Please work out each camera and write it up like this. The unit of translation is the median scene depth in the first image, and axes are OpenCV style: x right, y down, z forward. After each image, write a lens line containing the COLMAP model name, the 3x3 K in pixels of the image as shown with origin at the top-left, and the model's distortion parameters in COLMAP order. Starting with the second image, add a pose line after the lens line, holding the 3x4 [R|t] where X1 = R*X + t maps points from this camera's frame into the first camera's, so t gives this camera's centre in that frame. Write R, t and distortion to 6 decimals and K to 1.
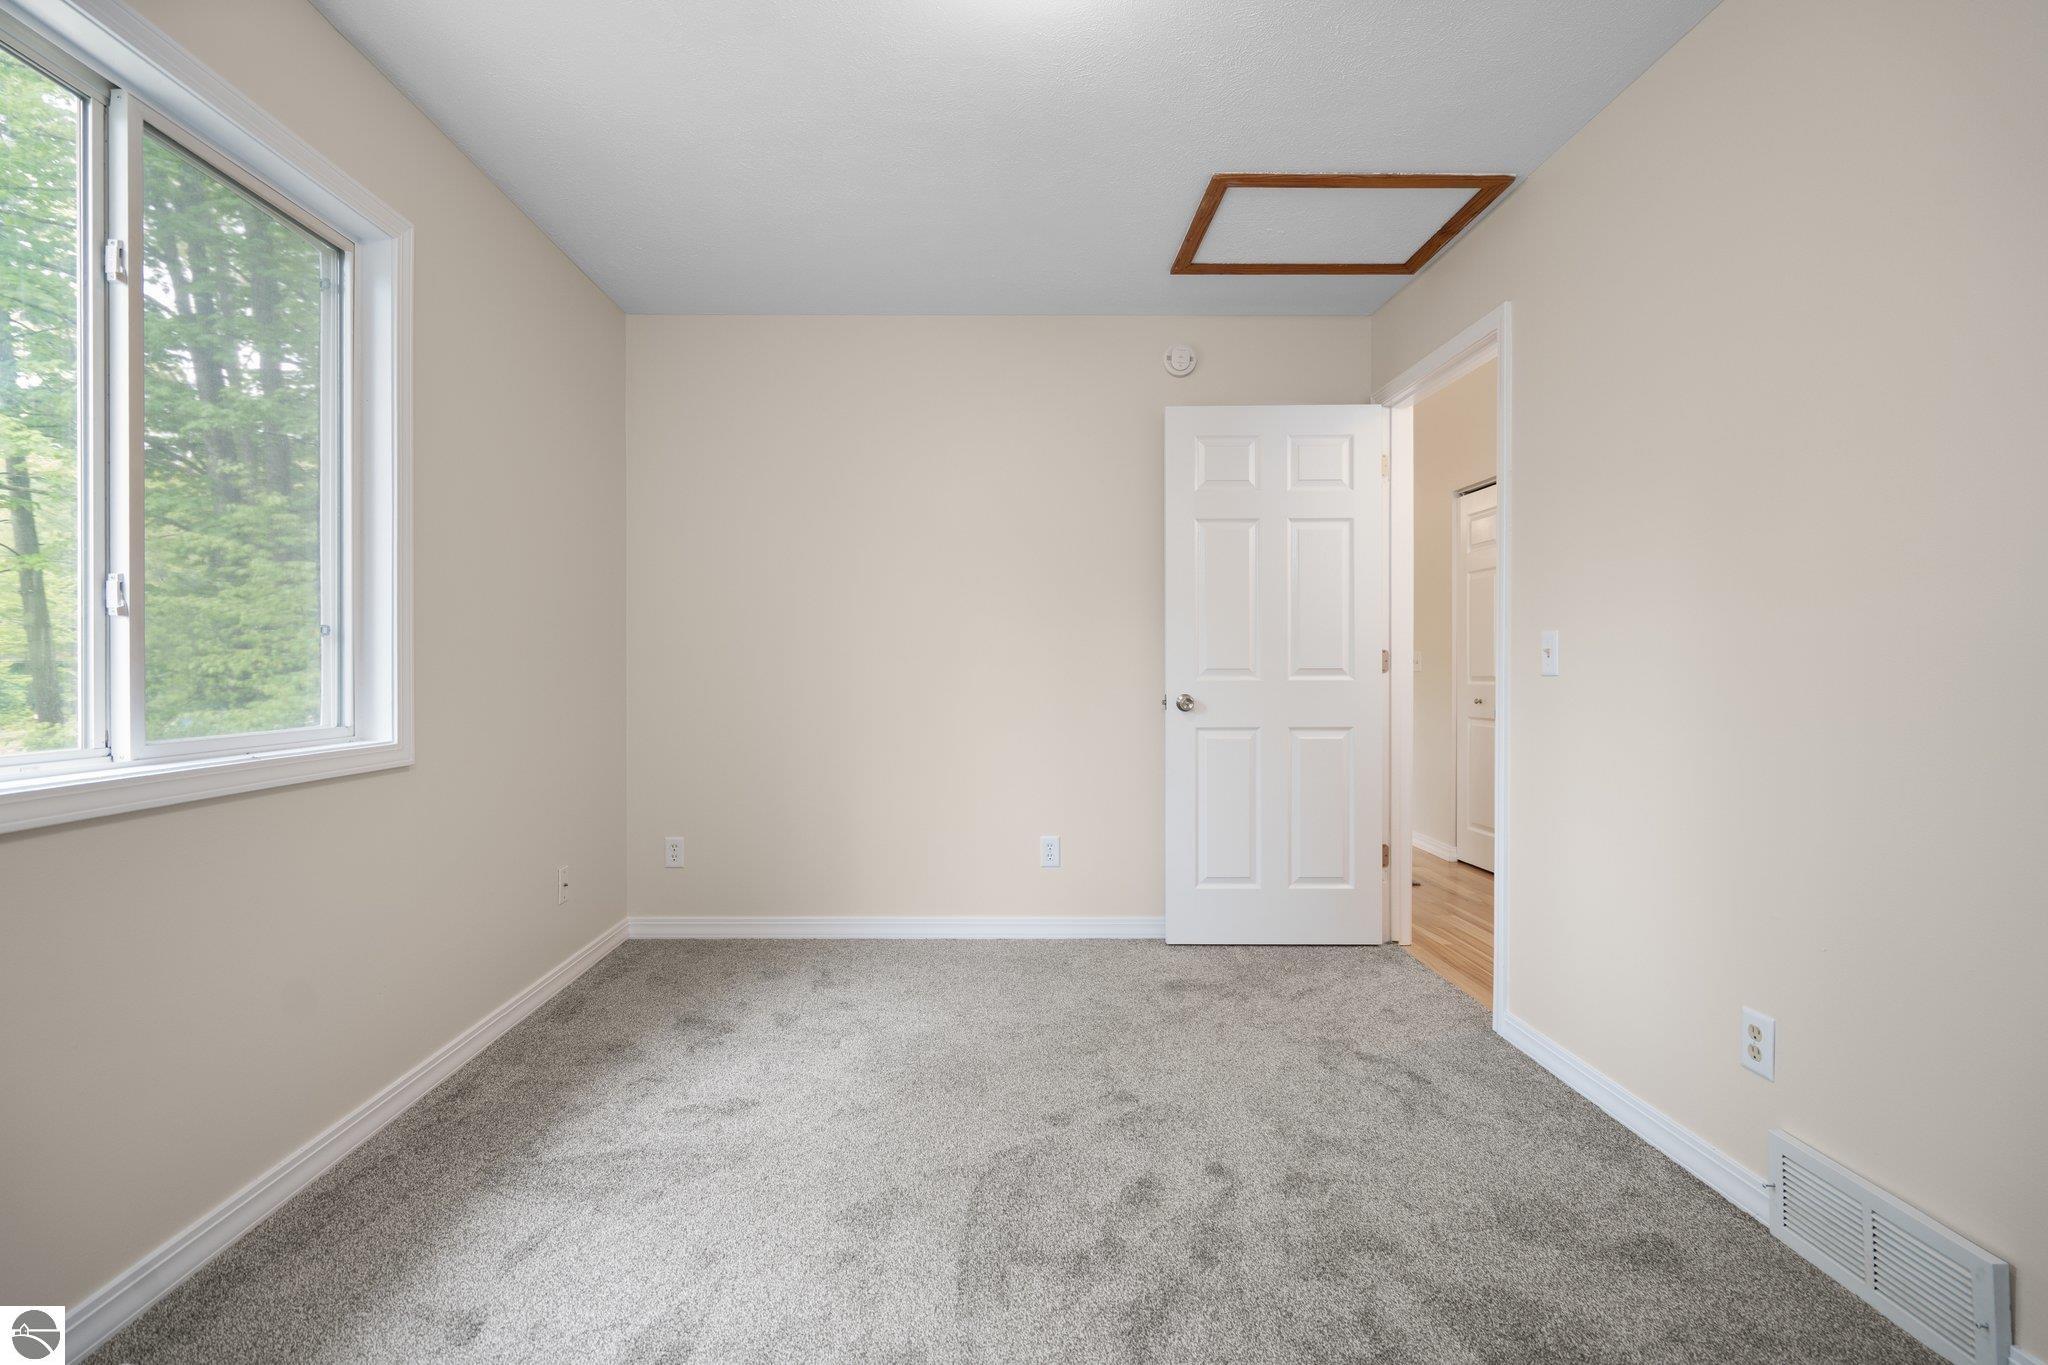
lens RADIAL K [[916.1, 0, 1019.9], [0, 916.1, 669.2], [0, 0, 1]] dist [0.000274, -0.000376]
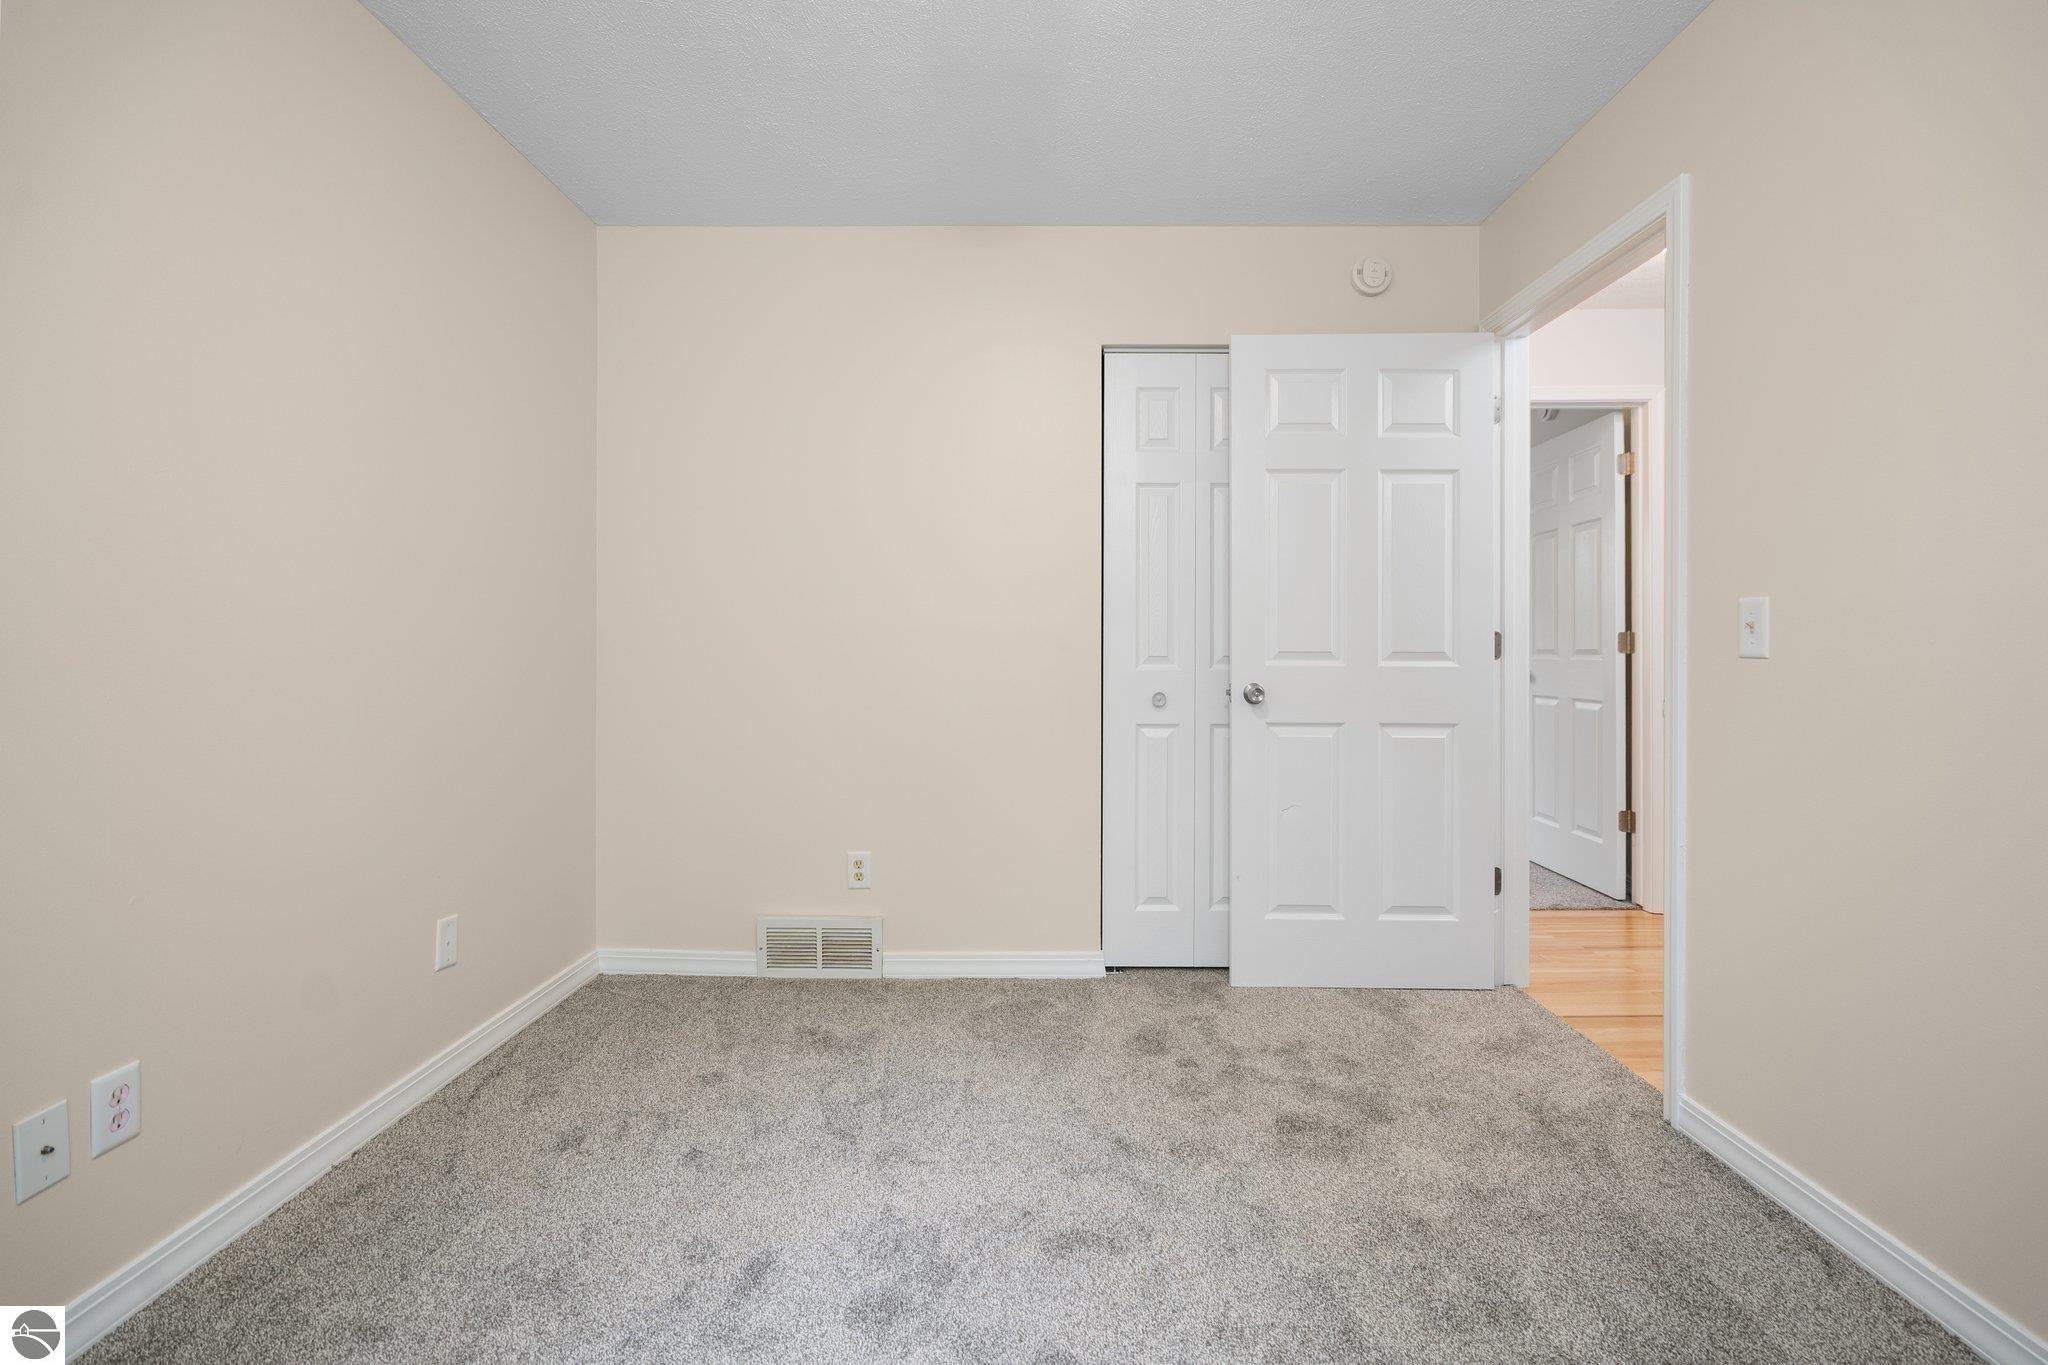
lens RADIAL K [[916.1, 0, 1021.1], [0, 916.1, 659.8], [0, 0, 1]] dist [0.000274, -0.000376]
pose [[0.999981, 0.002988, -0.005371, -0.025220], [-0.003022, 0.999975, -0.006420, 0.012356], [0.005351, 0.006436, 0.999965, 0.173304]]
